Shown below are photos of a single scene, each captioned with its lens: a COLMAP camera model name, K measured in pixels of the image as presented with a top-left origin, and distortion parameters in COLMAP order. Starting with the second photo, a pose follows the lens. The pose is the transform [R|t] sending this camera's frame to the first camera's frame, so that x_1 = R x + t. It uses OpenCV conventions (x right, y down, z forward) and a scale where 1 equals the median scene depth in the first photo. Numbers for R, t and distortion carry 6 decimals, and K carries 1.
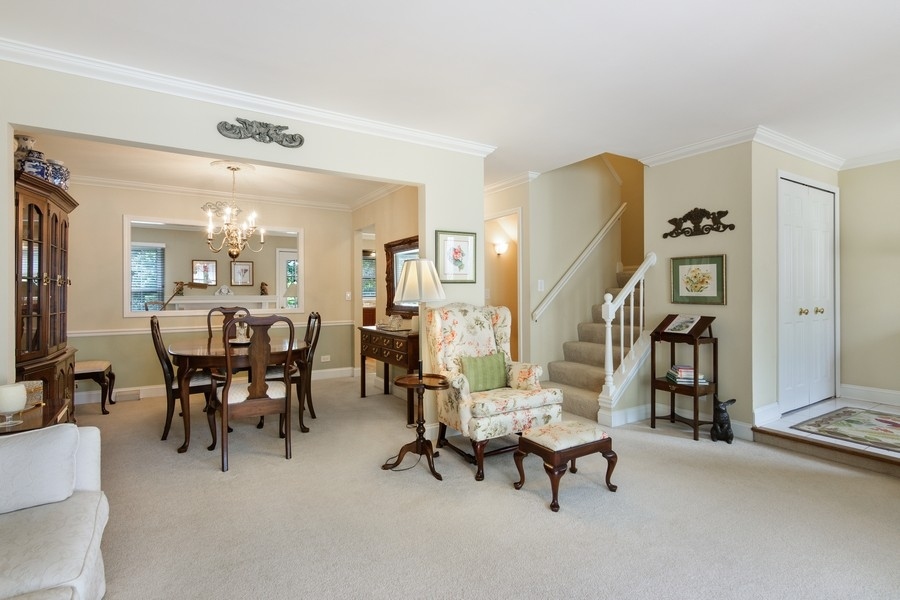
lens RADIAL K [[435.1, 0, 449.5], [0, 435.1, 293.0], [0, 0, 1]] dist [0.002317, 0.001371]
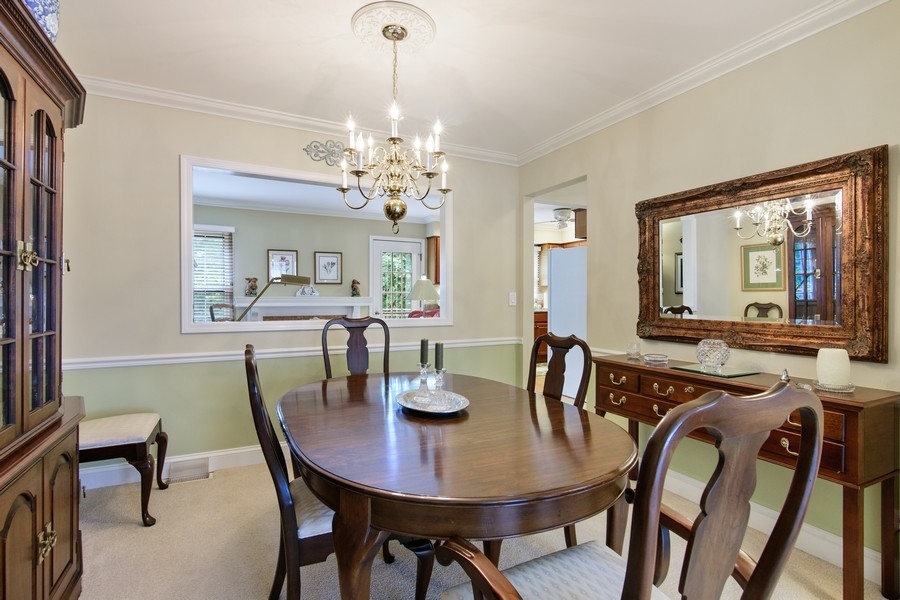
lens RADIAL K [[435.1, 0, 449.9], [0, 435.1, 300.4], [0, 0, 1]] dist [0.002317, 0.001371]
pose [[0.995685, 0.009664, -0.092297, -0.323872], [-0.008699, 0.999903, 0.010853, 0.003926], [0.092393, -0.010003, 0.995672, 0.434138]]
